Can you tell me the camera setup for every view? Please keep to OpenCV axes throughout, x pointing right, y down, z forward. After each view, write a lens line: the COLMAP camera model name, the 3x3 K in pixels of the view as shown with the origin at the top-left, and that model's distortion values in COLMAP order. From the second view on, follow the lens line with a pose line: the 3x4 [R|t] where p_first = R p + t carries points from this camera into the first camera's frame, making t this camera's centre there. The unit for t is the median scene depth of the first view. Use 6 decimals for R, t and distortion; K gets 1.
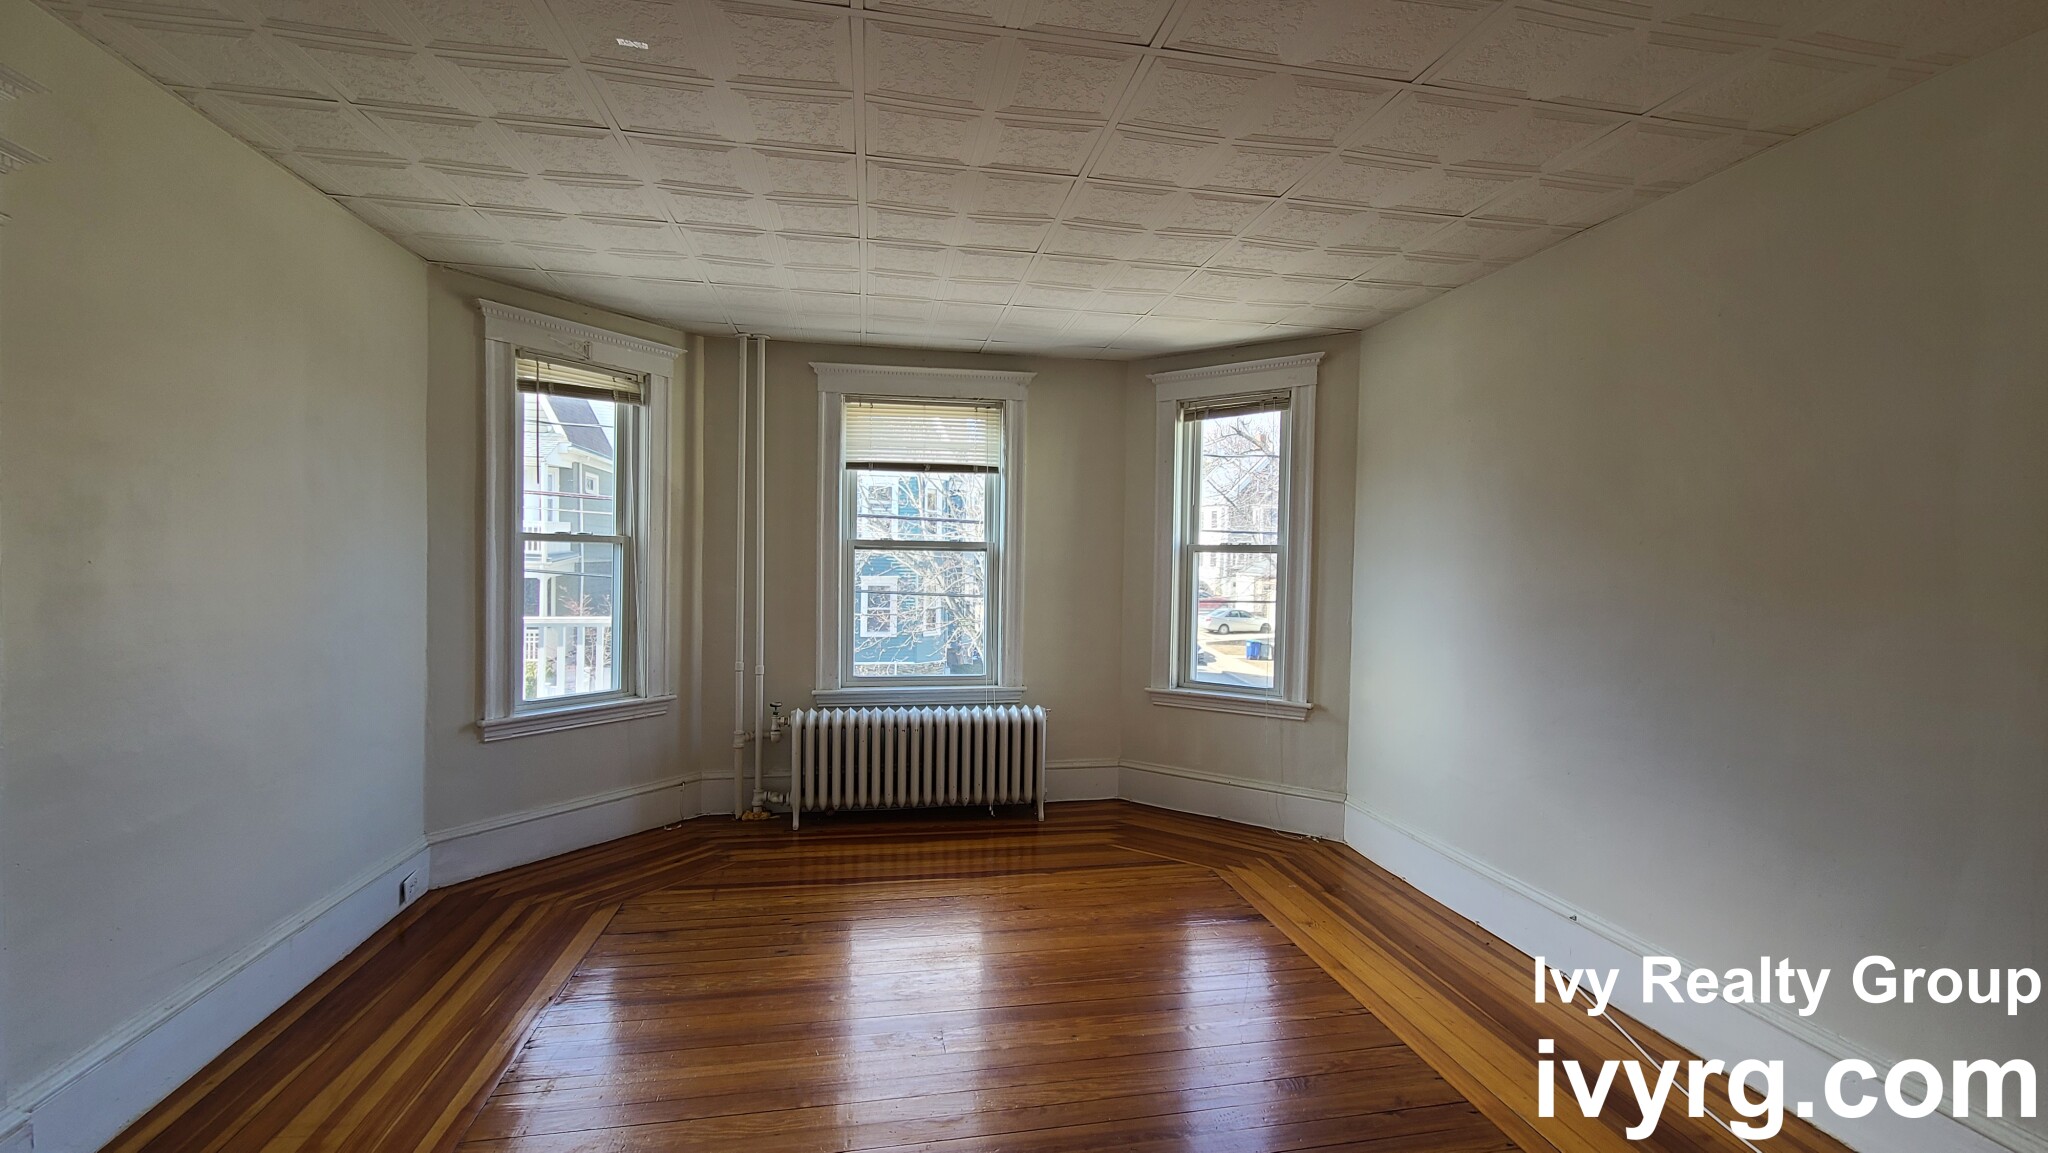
lens RADIAL K [[841.3, 0, 1020.4], [0, 841.3, 569.0], [0, 0, 1]] dist [-0.000098, -0.000052]
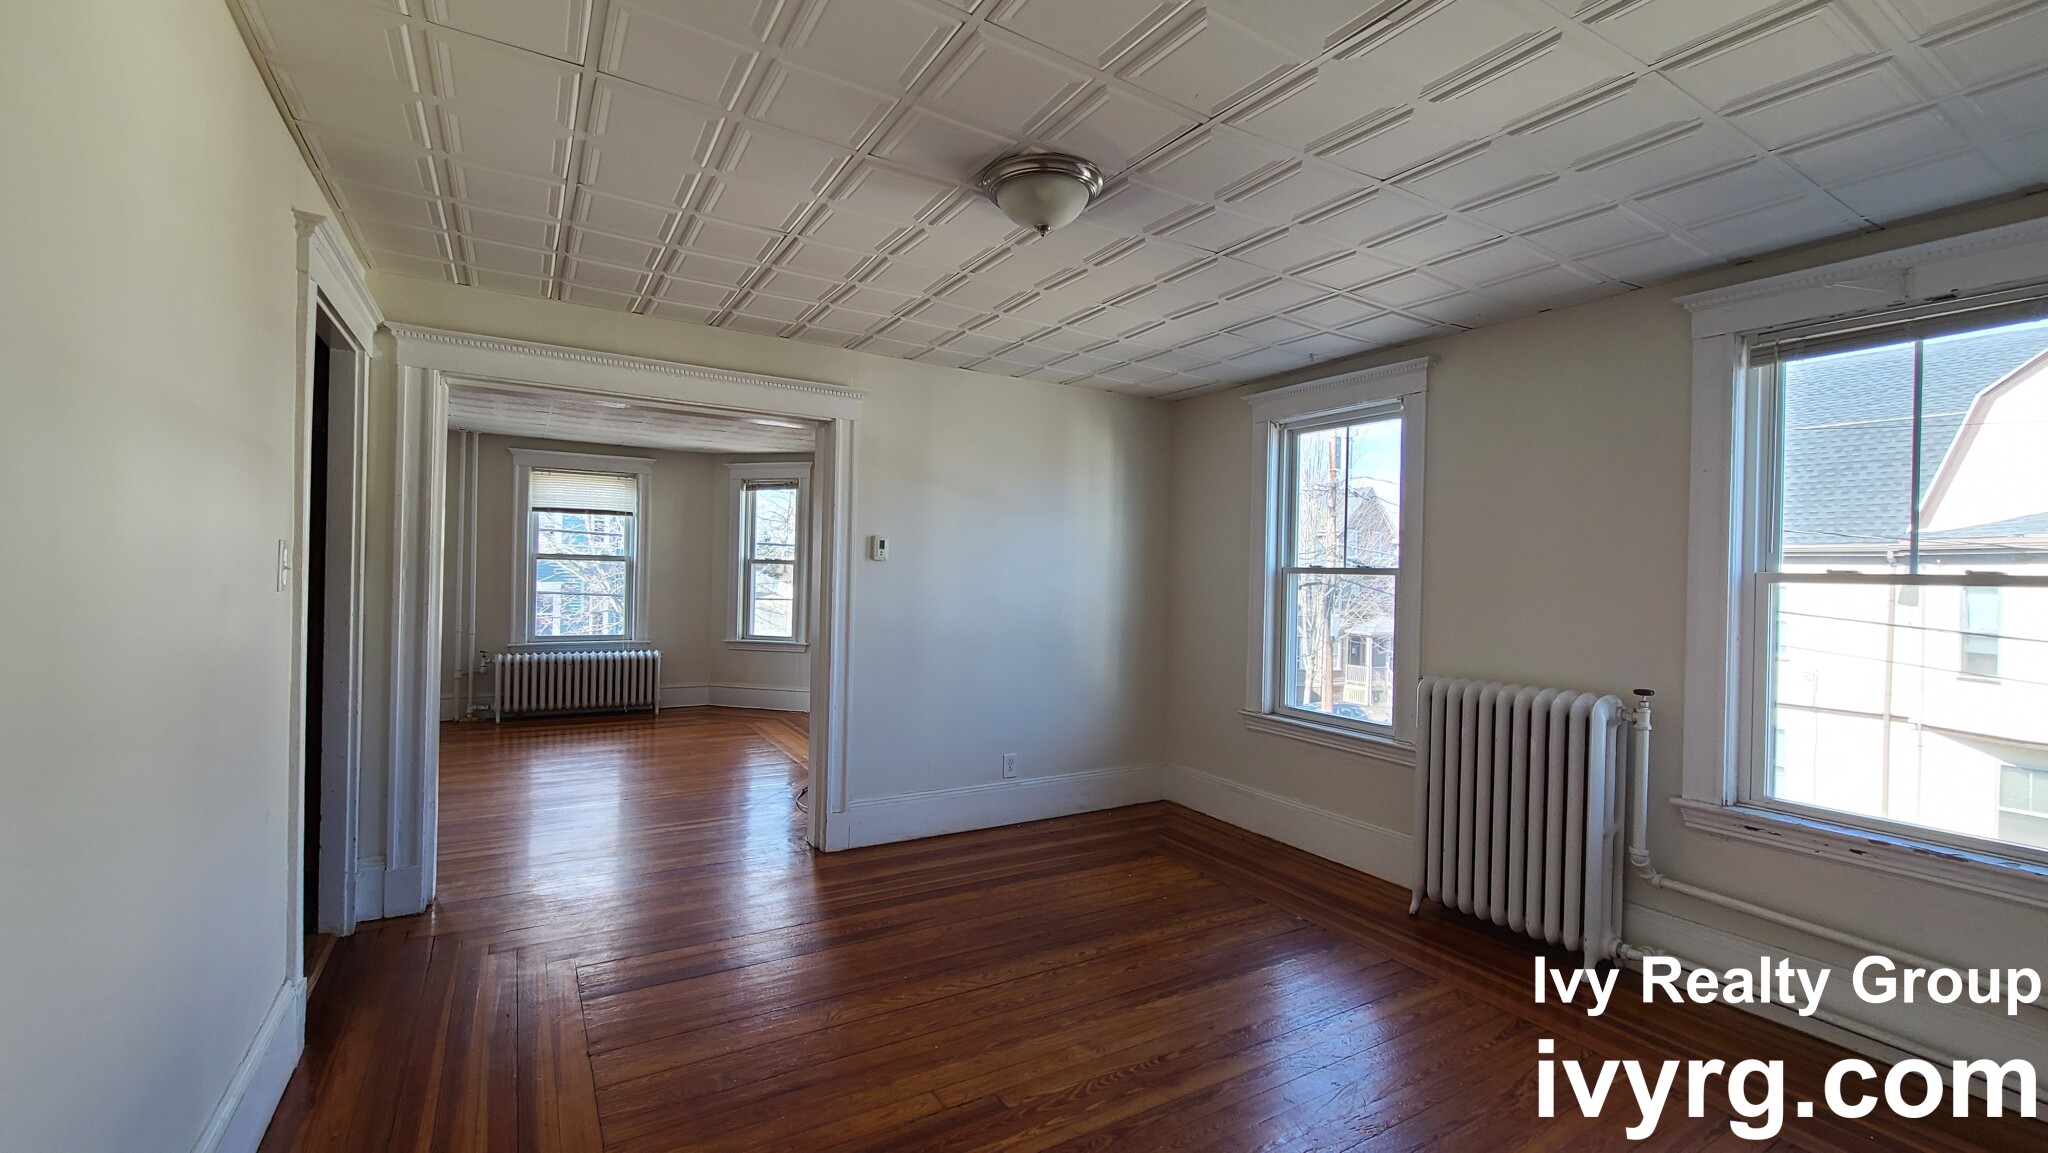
lens RADIAL K [[841.3, 0, 1024.5], [0, 841.3, 580.5], [0, 0, 1]] dist [-0.000098, -0.000052]
pose [[0.935998, 0.005911, 0.351955, 0.122042], [-0.006762, 0.999976, 0.001188, 0.010465], [-0.351940, -0.003492, 0.936016, -0.913229]]
